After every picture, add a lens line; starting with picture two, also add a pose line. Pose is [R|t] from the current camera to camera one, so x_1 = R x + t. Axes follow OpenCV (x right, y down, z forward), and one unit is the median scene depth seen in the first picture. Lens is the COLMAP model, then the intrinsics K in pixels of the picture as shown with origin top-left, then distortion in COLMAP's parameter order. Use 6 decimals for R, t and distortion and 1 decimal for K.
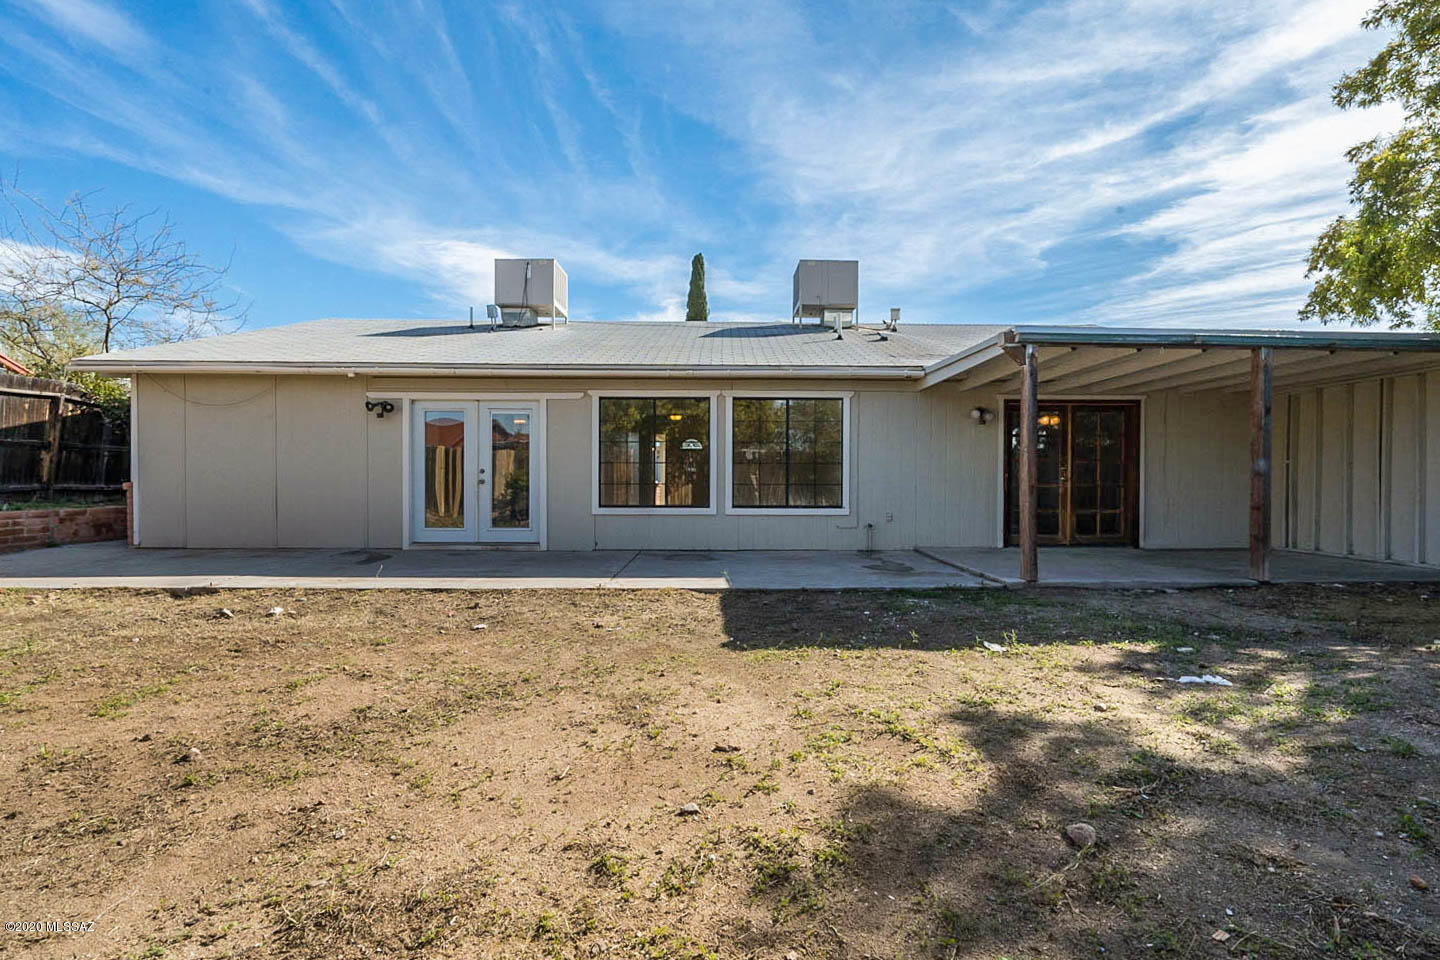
lens RADIAL K [[679.8, 0, 720.0], [0, 679.8, 480.0], [0, 0, 1]] dist [0.001796, 0.000852]
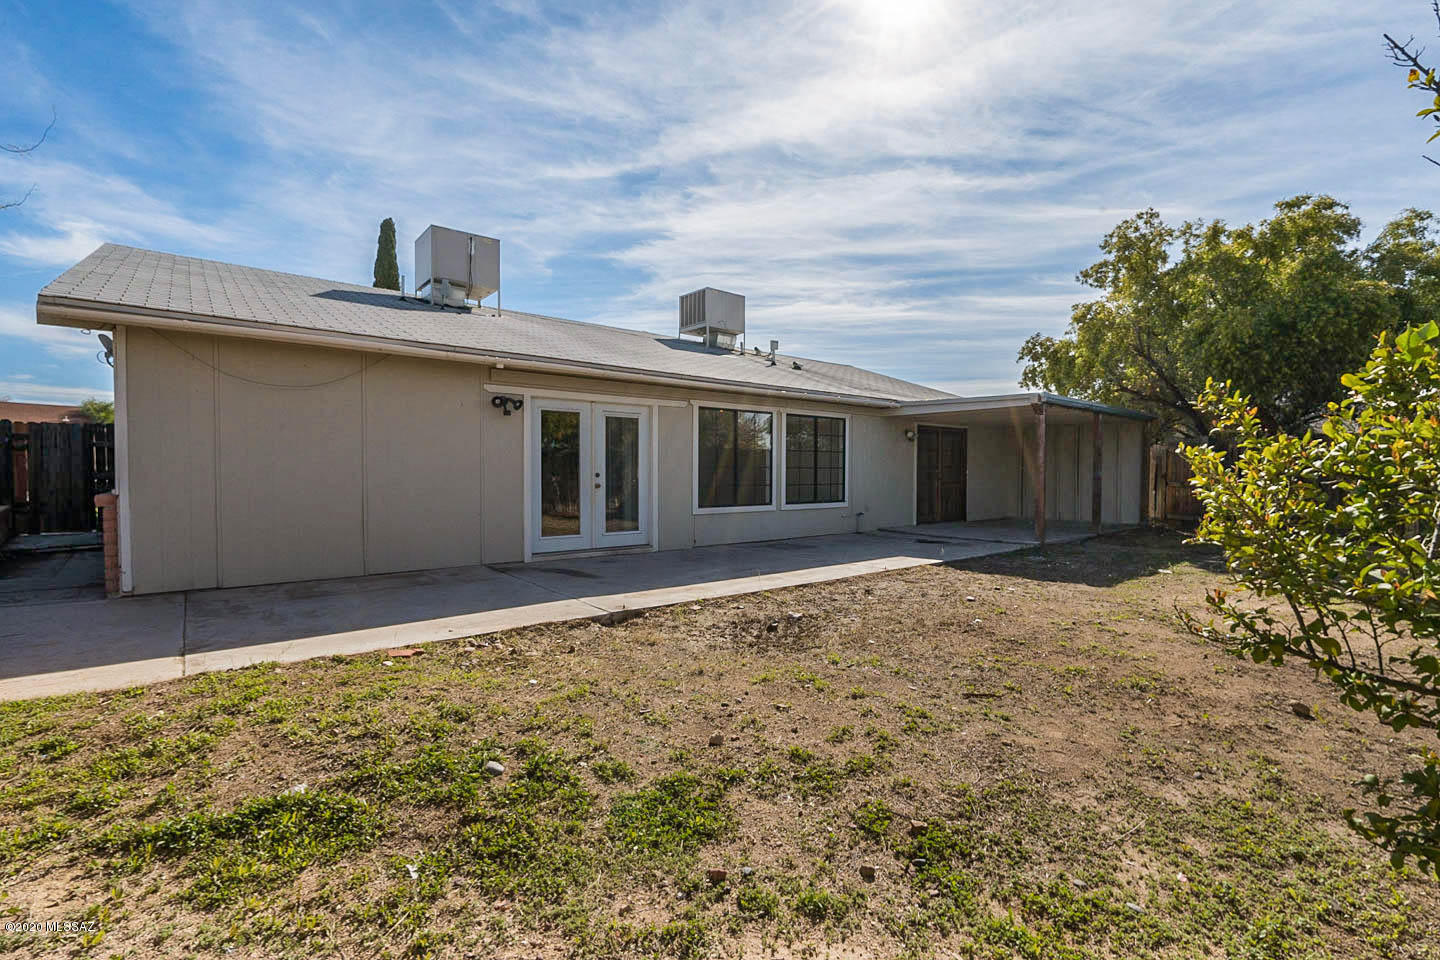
lens RADIAL K [[660.7, 0, 727.0], [0, 660.7, 464.9], [0, 0, 1]] dist [0.000402, 0.000202]
pose [[0.774101, 0.004755, 0.633044, -0.810775], [-0.001723, 0.999984, -0.005404, -0.022699], [-0.633060, 0.003093, 0.774097, 0.154175]]
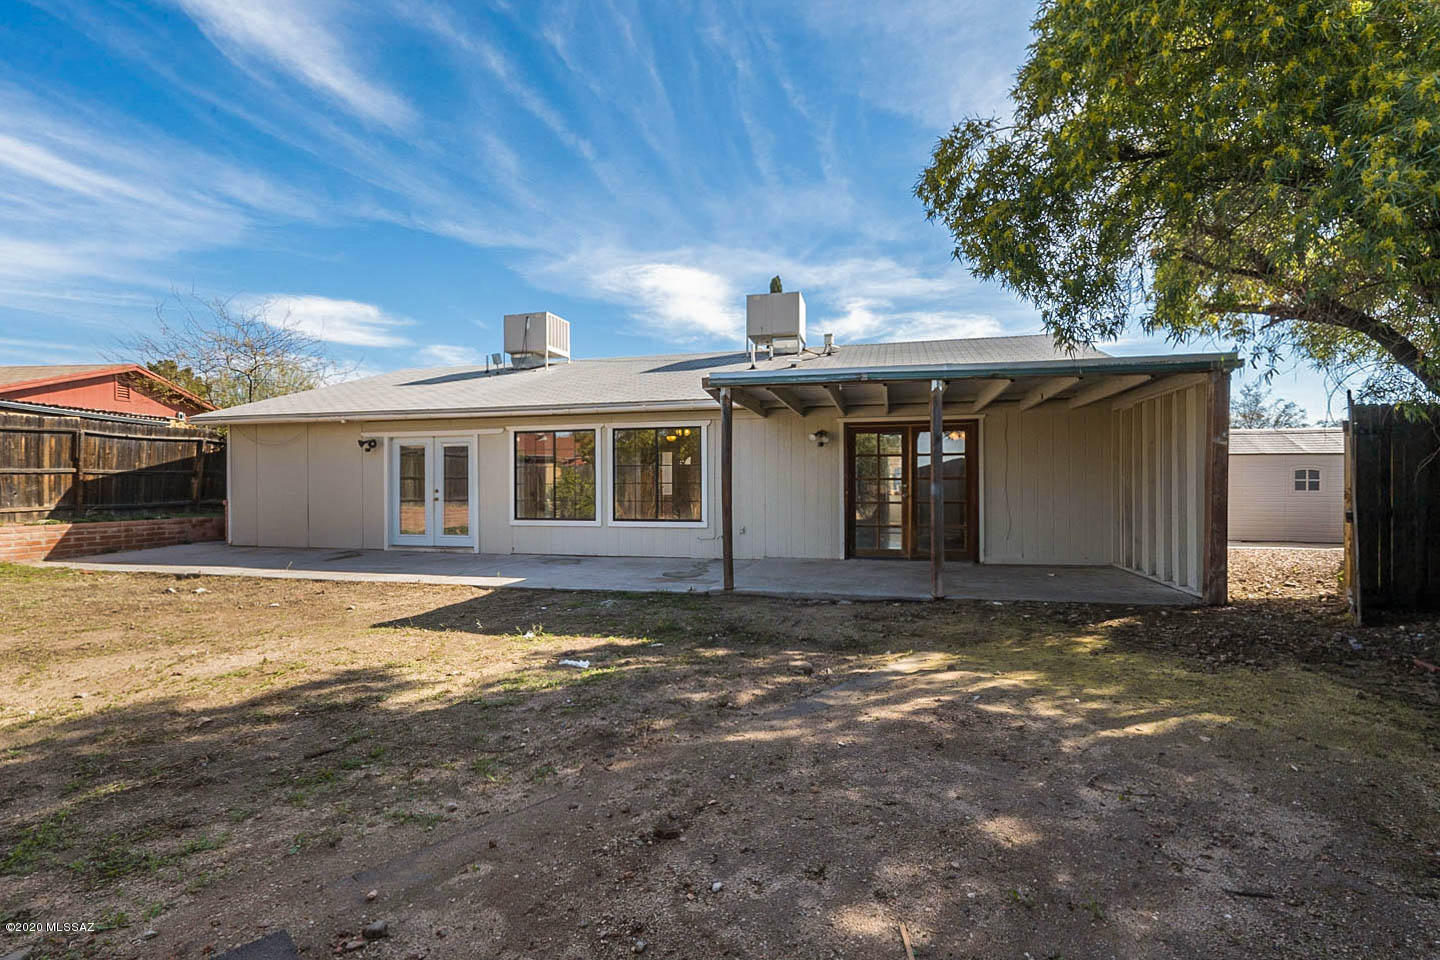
lens RADIAL K [[665.3, 0, 727.8], [0, 665.3, 480.5], [0, 0, 1]] dist [-0.000359, 0.000209]
pose [[0.964162, -0.008254, -0.265186, 0.524209], [0.007387, 0.999964, -0.004265, -0.023813], [0.265211, 0.002153, 0.964188, -0.074309]]
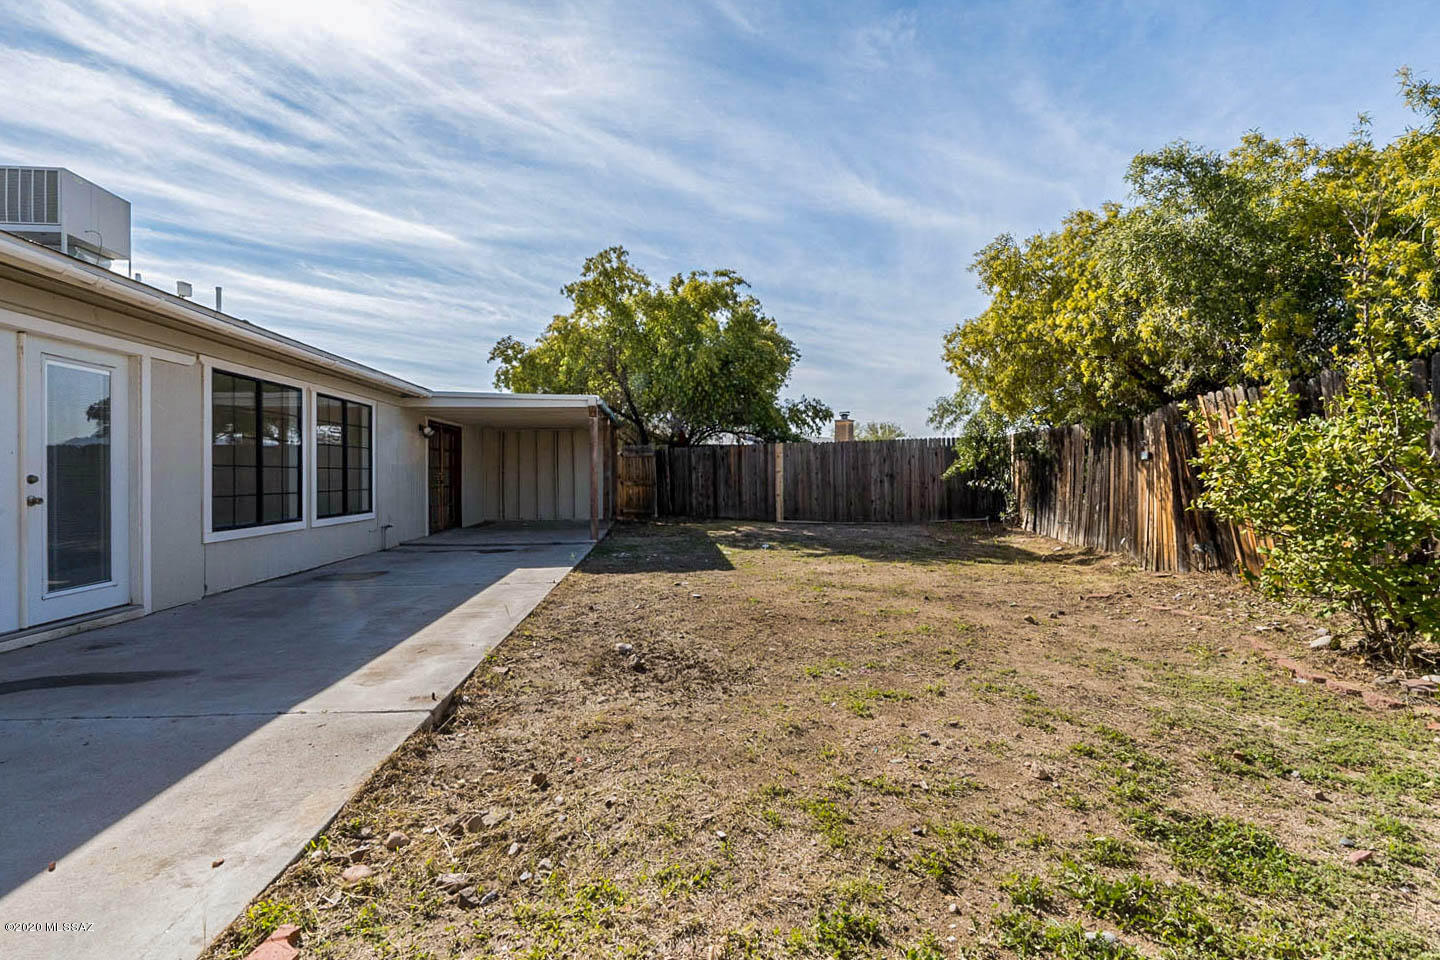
lens RADIAL K [[660.0, 0, 728.8], [0, 660.0, 467.2], [0, 0, 1]] dist [0.000347, 0.000581]
pose [[-0.092743, 0.008325, 0.995655, -0.871830], [0.004288, 0.999959, -0.007962, -0.016183], [-0.995681, 0.003531, -0.092775, 0.554443]]
